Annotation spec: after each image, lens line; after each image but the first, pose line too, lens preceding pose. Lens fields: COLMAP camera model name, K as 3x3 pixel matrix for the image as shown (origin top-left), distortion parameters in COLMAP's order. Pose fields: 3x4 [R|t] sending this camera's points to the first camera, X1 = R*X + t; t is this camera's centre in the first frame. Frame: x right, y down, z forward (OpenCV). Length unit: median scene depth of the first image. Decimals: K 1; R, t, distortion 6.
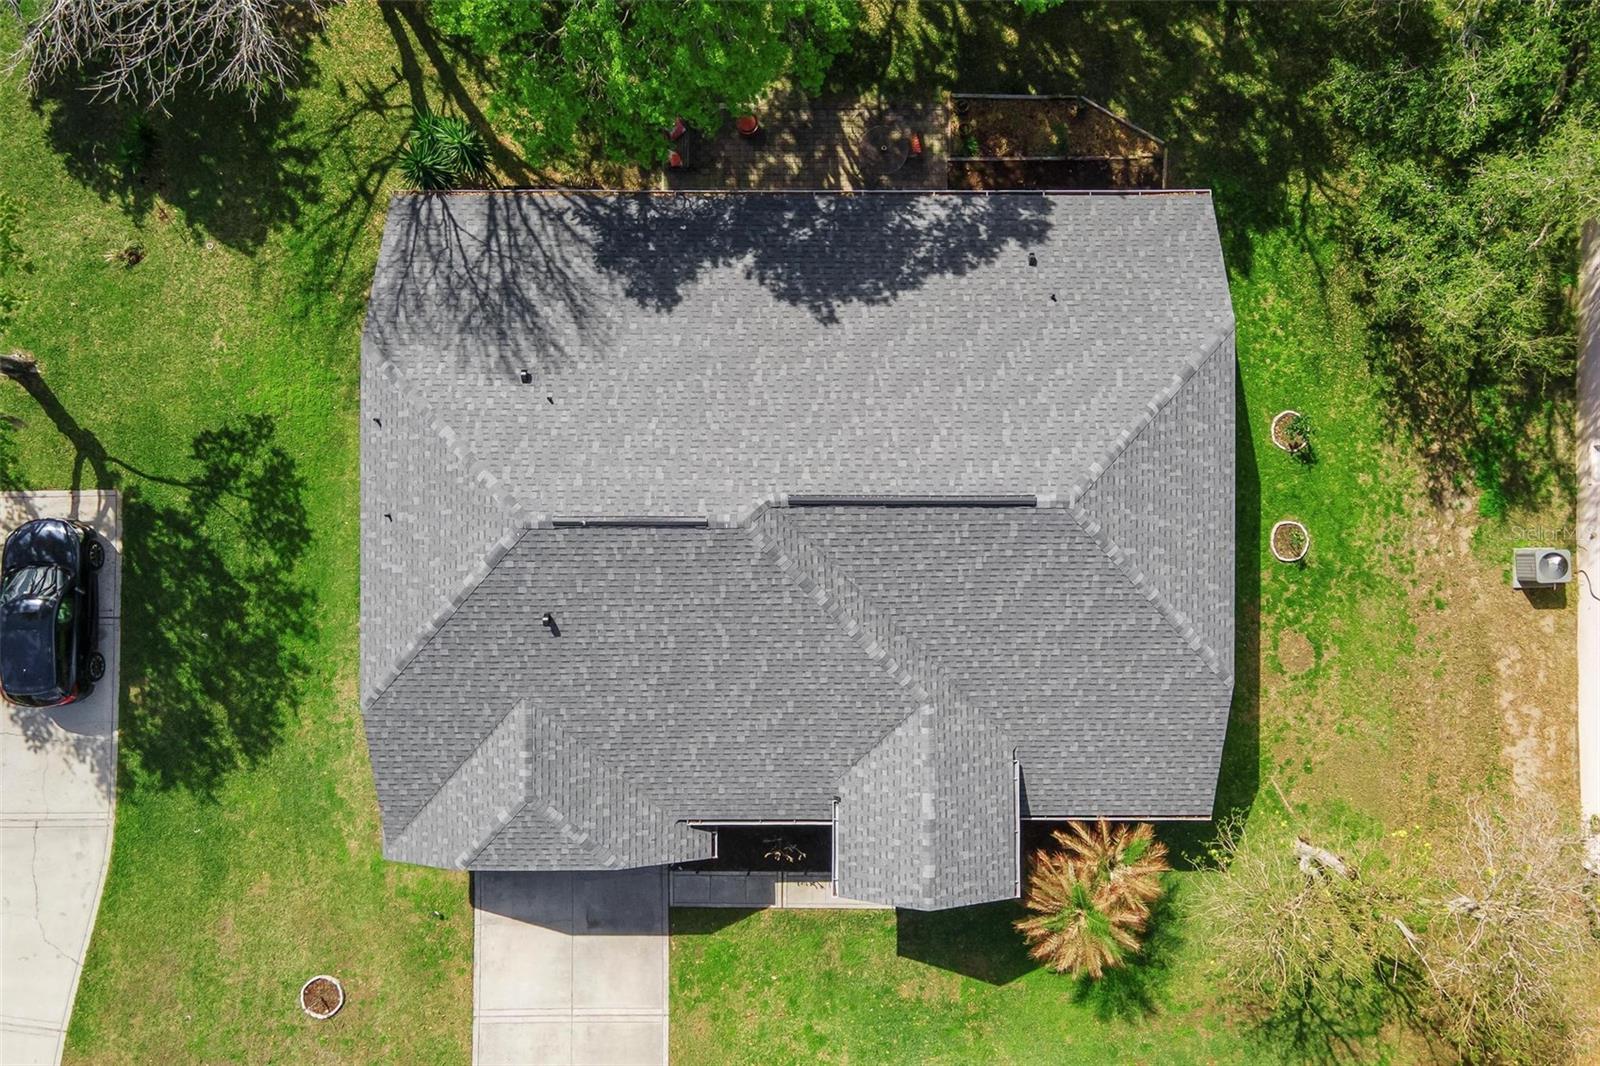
lens RADIAL K [[1174.7, 0, 809.3], [0, 1174.7, 538.5], [0, 0, 1]] dist [0.024922, 0.004551]
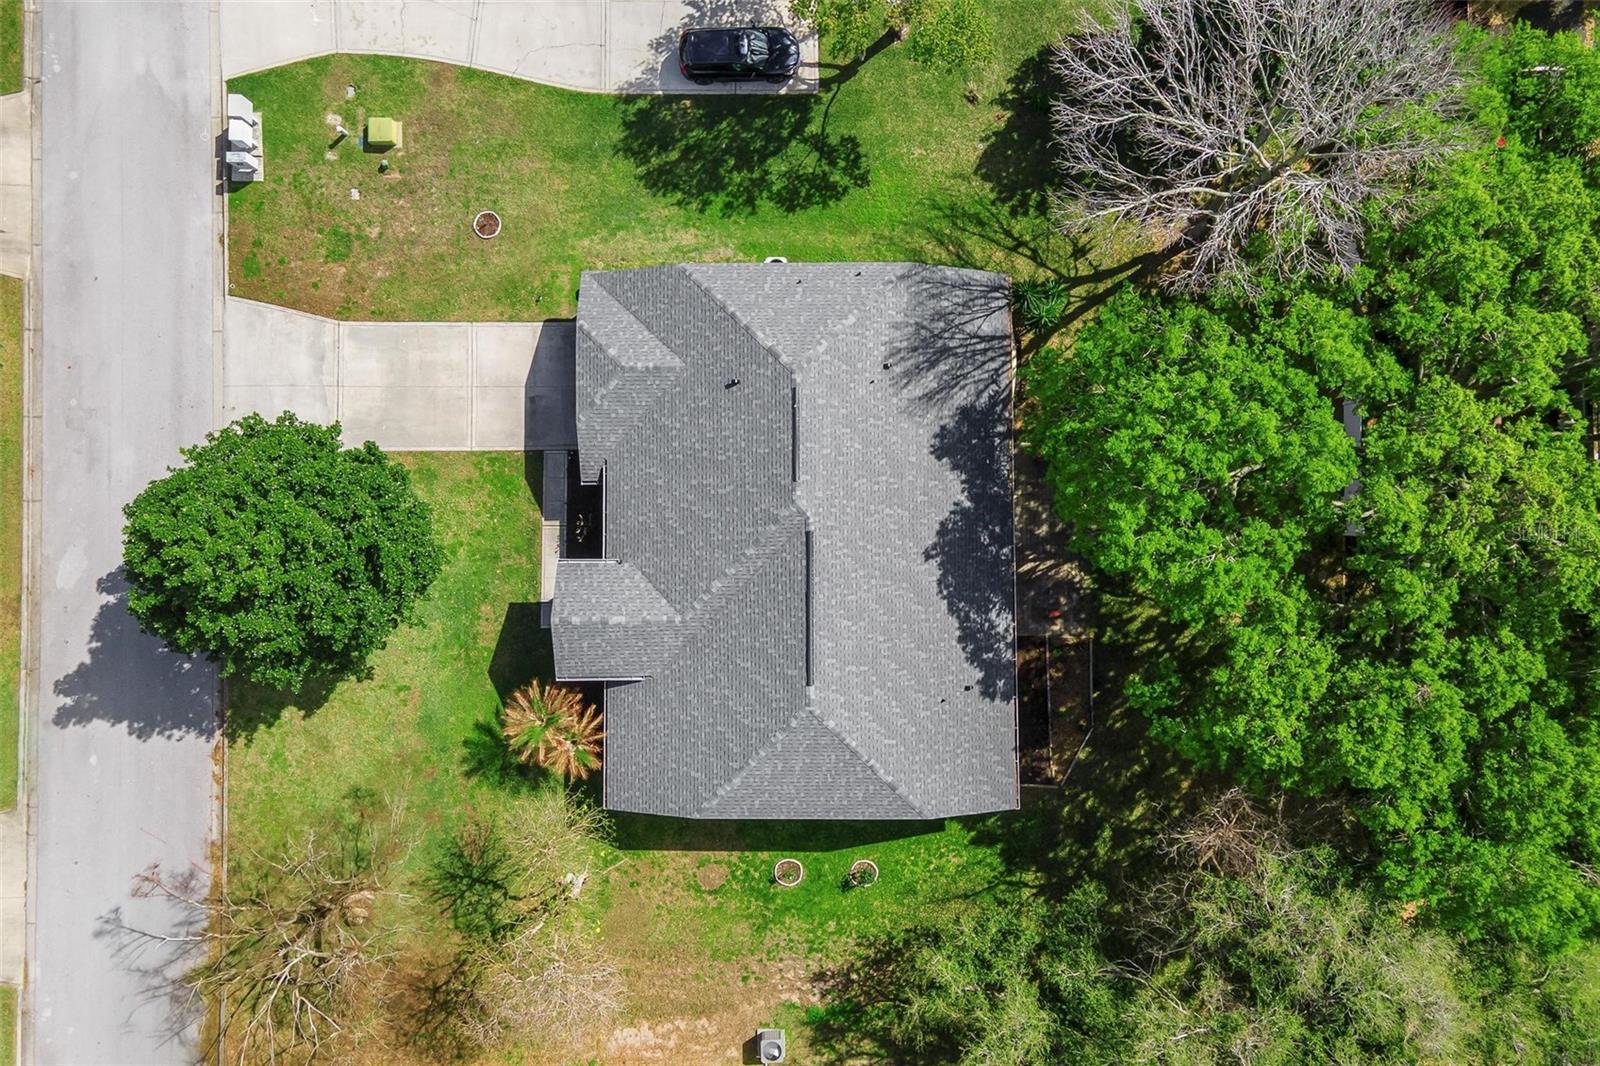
lens RADIAL K [[1174.7, 0, 802.2], [0, 1174.7, 485.8], [0, 0, 1]] dist [0.024922, 0.004551]
pose [[0.003637, 0.999167, -0.040652, -0.011765], [-0.999986, 0.003792, 0.003726, -0.023660], [0.003877, 0.040638, 0.999166, -0.512657]]
